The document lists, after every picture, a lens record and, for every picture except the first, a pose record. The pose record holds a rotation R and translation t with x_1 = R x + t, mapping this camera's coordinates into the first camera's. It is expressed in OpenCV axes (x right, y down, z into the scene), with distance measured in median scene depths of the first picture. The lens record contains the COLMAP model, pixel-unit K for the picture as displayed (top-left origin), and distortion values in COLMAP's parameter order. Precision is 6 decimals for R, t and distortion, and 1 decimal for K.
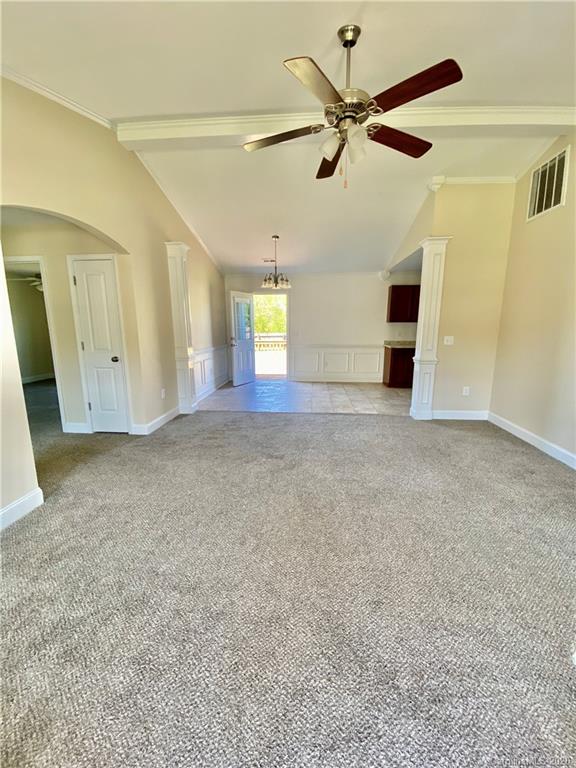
lens RADIAL K [[309.6, 0, 288.7], [0, 309.6, 382.5], [0, 0, 1]] dist [0.025573, -0.022044]
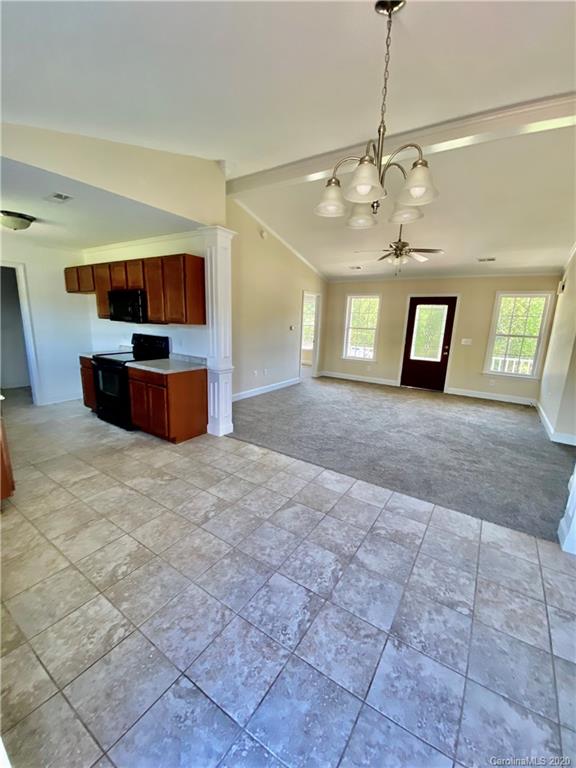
lens RADIAL K [[309.6, 0, 288.7], [0, 309.6, 382.5], [0, 0, 1]] dist [0.025573, -0.022044]
pose [[-0.872872, -0.132168, 0.469708, -0.173805], [0.055046, 0.929801, 0.363924, -0.398972], [-0.484834, 0.343514, -0.804322, 1.890657]]
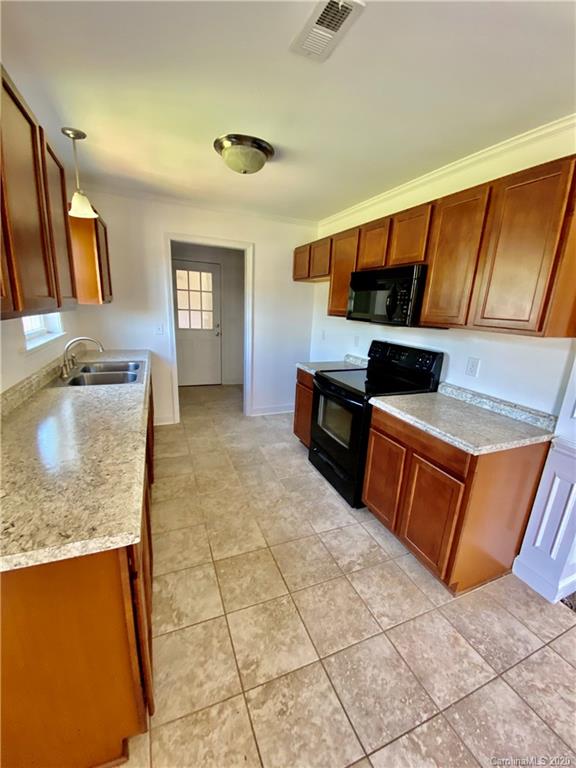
lens RADIAL K [[309.6, 0, 288.7], [0, 309.6, 382.5], [0, 0, 1]] dist [0.025573, -0.022044]
pose [[-0.455496, -0.243330, 0.856337, 0.354207], [0.116061, 0.937479, 0.328121, -0.347558], [-0.882640, 0.248845, -0.398777, 1.662785]]
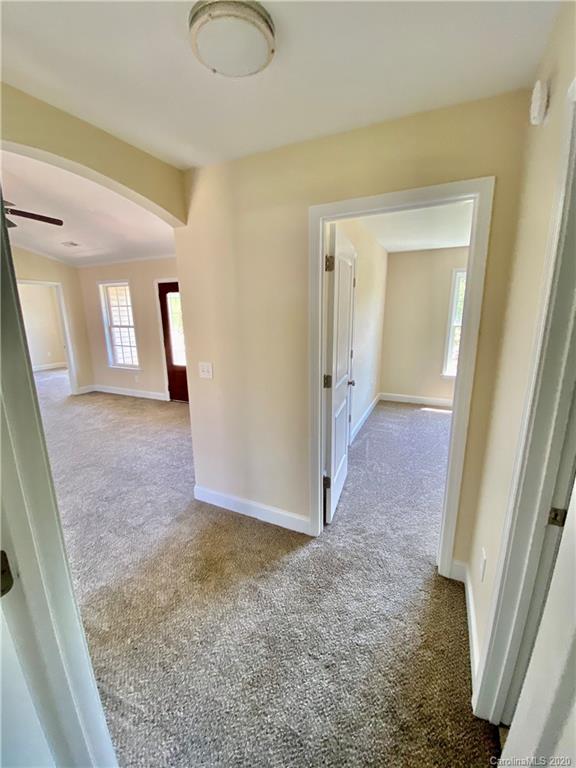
lens RADIAL K [[309.6, 0, 288.7], [0, 309.6, 382.5], [0, 0, 1]] dist [0.025573, -0.022044]
pose [[-0.930756, -0.069070, 0.359059, -0.914266], [0.079132, 0.920672, 0.382232, -0.237032], [-0.356976, 0.384178, -0.851455, 1.036713]]
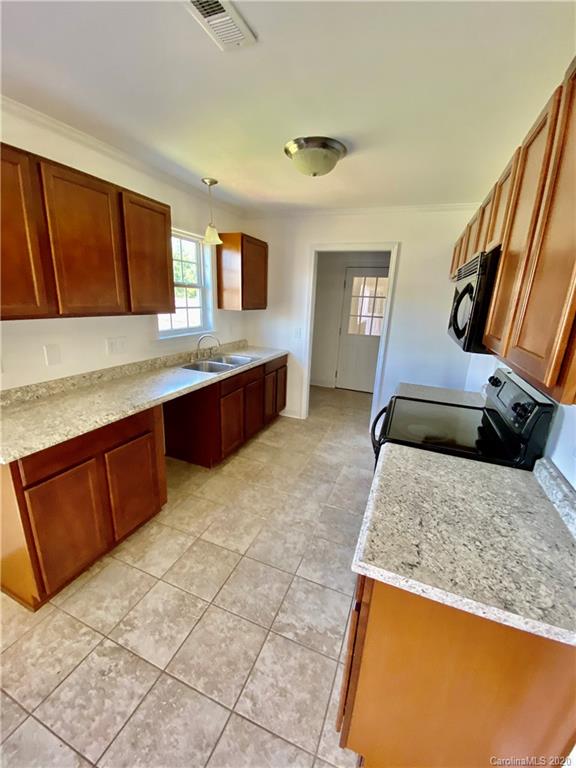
lens RADIAL K [[312.9, 0, 293.0], [0, 312.9, 379.8], [0, 0, 1]] dist [0.020177, -0.018783]
pose [[0.298138, -0.241331, 0.923511, 0.361371], [0.131570, 0.968666, 0.210656, -0.305088], [-0.945412, 0.058702, 0.320548, 1.302023]]
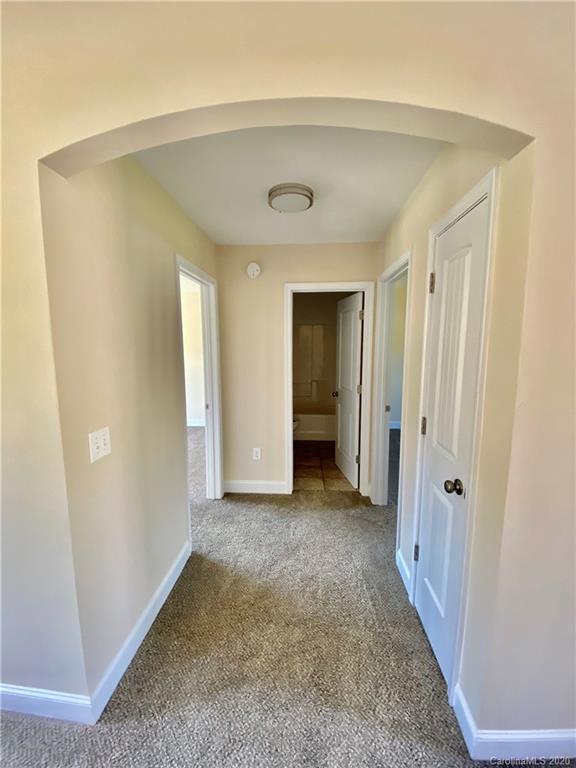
lens RADIAL K [[309.6, 0, 288.7], [0, 309.6, 382.5], [0, 0, 1]] dist [0.025573, -0.022044]
pose [[0.005920, 0.124038, -0.992260, -0.215156], [-0.185265, 0.975235, 0.120805, -0.184747], [0.982671, 0.183115, 0.028753, 0.750444]]
